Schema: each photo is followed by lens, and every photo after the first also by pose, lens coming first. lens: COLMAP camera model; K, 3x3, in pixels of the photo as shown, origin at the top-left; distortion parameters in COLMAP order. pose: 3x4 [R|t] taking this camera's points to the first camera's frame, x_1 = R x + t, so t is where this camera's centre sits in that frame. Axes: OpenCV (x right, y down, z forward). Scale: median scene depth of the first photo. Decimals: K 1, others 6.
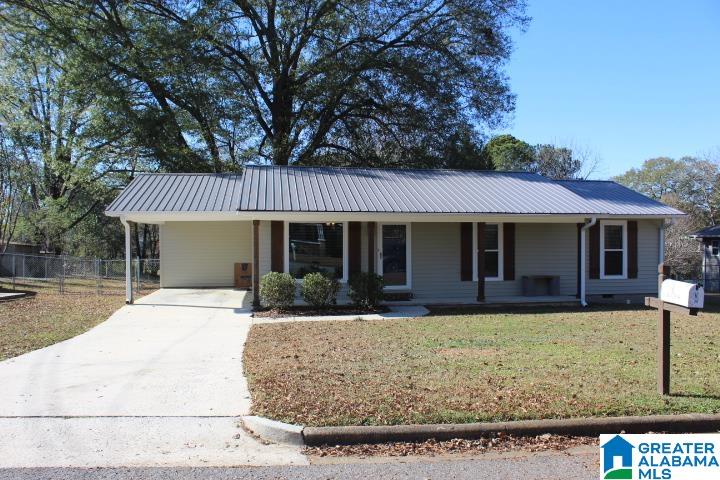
lens RADIAL K [[600.7, 0, 361.1], [0, 600.7, 244.7], [0, 0, 1]] dist [-0.158113, 0.151965]
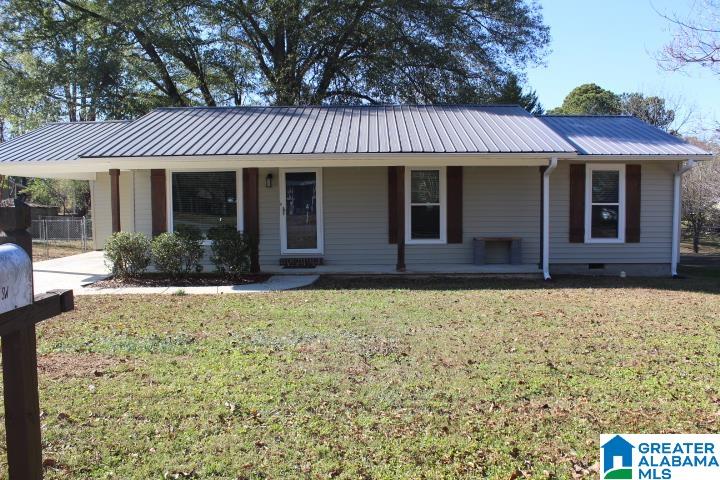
lens RADIAL K [[600.7, 0, 361.1], [0, 600.7, 244.7], [0, 0, 1]] dist [-0.158113, 0.151965]
pose [[0.986744, 0.006479, -0.162157, 0.255407], [0.004113, 0.997883, 0.064899, 0.011327], [0.162234, -0.064706, 0.984629, 0.223596]]
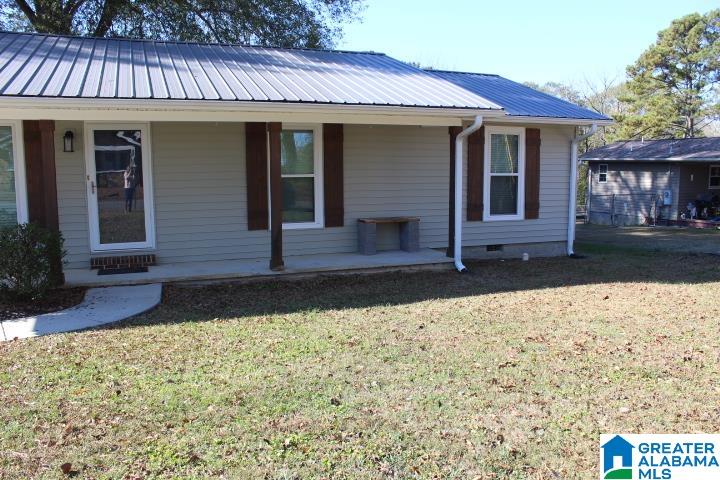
lens RADIAL K [[600.7, 0, 361.1], [0, 600.7, 244.7], [0, 0, 1]] dist [-0.158113, 0.151965]
pose [[0.976284, -0.030400, 0.214349, 0.148414], [0.004300, 0.992620, 0.121194, 0.006317], [-0.216451, -0.117398, 0.969209, 0.424582]]
